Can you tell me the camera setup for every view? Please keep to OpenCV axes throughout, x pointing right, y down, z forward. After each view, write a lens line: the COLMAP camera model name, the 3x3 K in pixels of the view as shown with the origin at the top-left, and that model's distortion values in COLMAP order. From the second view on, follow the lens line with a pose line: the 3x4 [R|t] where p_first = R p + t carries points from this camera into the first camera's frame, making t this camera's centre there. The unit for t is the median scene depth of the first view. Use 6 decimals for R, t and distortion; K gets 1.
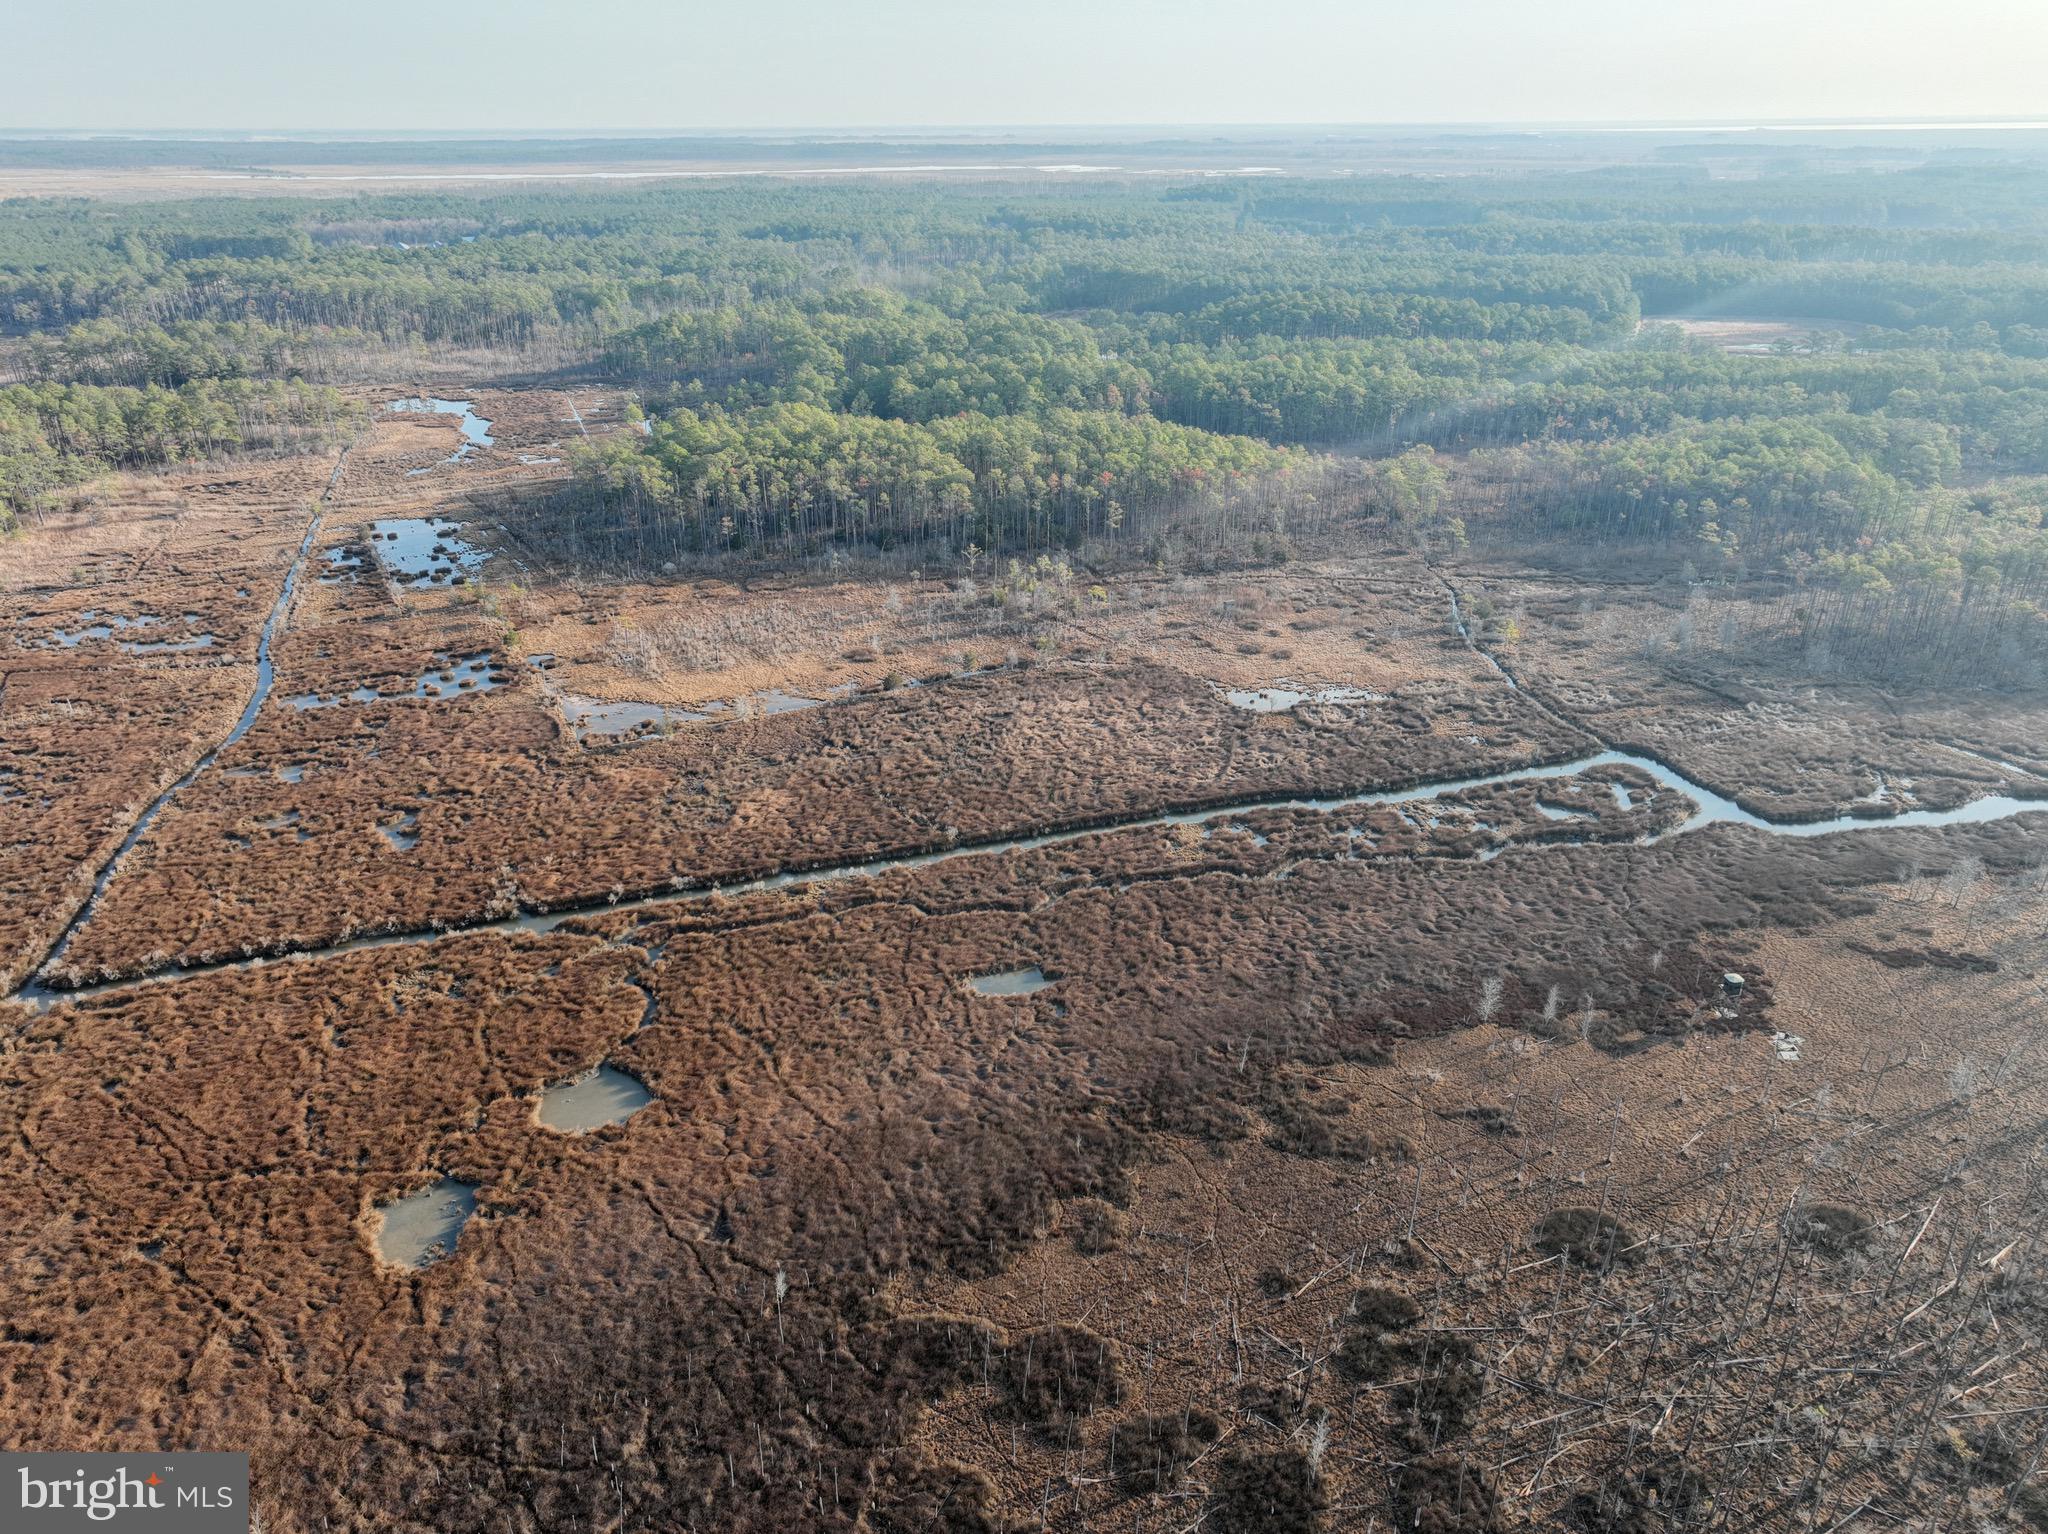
lens RADIAL K [[1441.3, 0, 1021.7], [0, 1441.3, 760.2], [0, 0, 1]] dist [-0.004310, 0.021987]
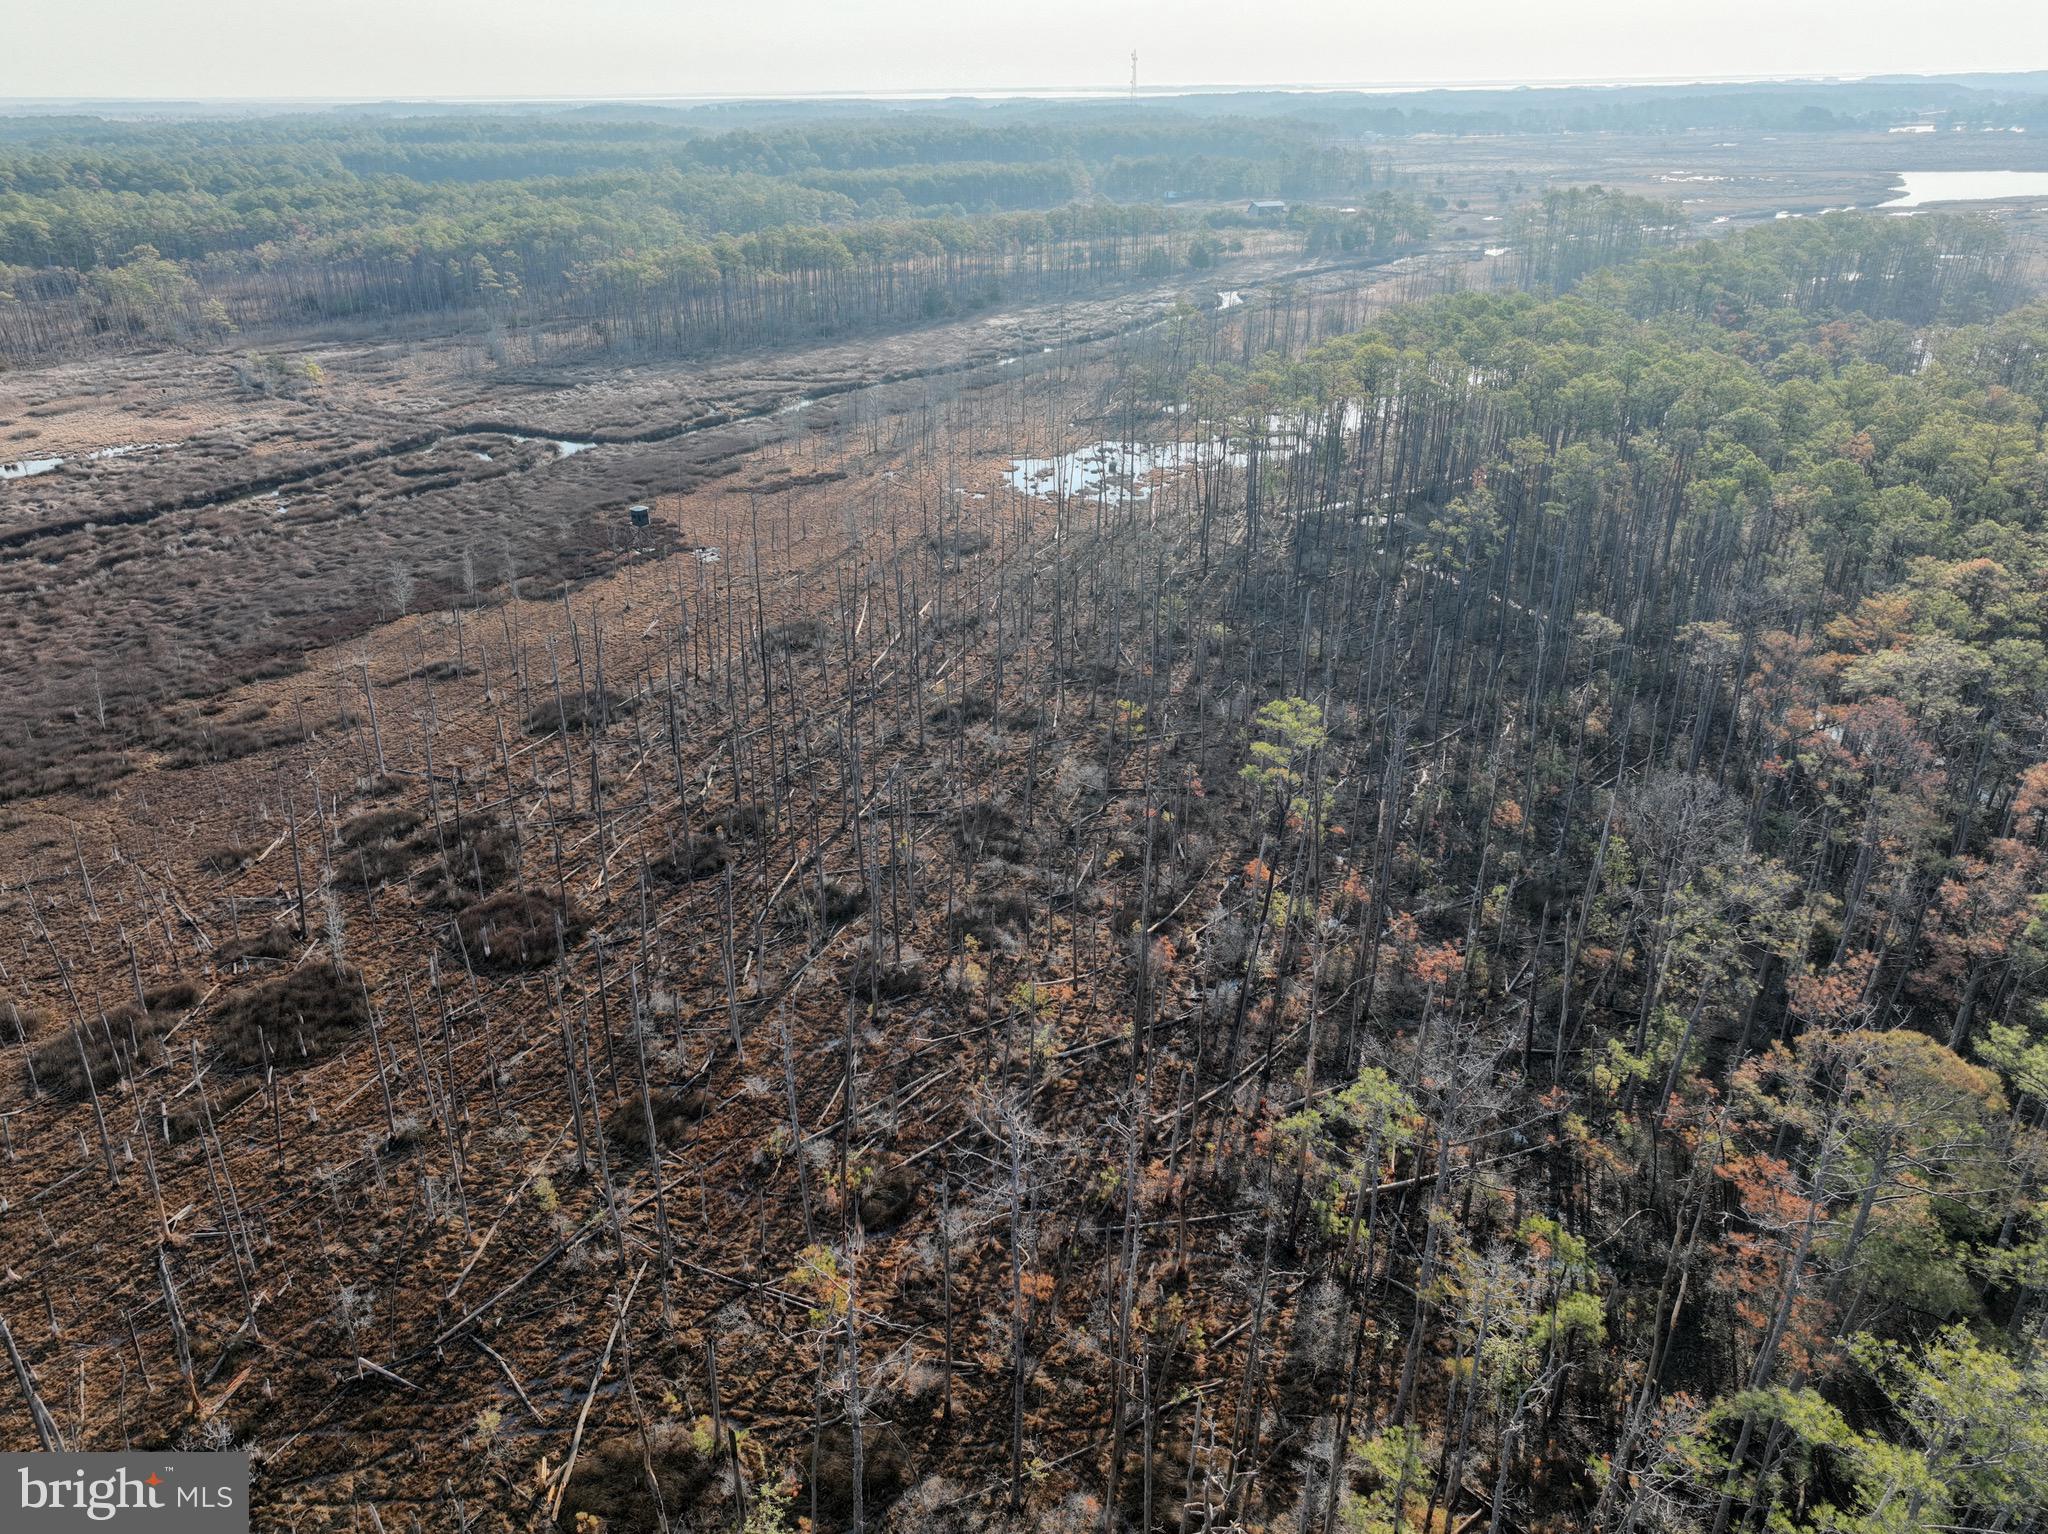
lens RADIAL K [[1441.3, 0, 1024.5], [0, 1441.3, 761.1], [0, 0, 1]] dist [-0.004310, 0.021987]
pose [[0.699367, -0.308711, 0.644658, -0.002474], [0.294759, 0.946222, 0.133348, 0.277695], [-0.651155, 0.096760, 0.752751, 0.126003]]
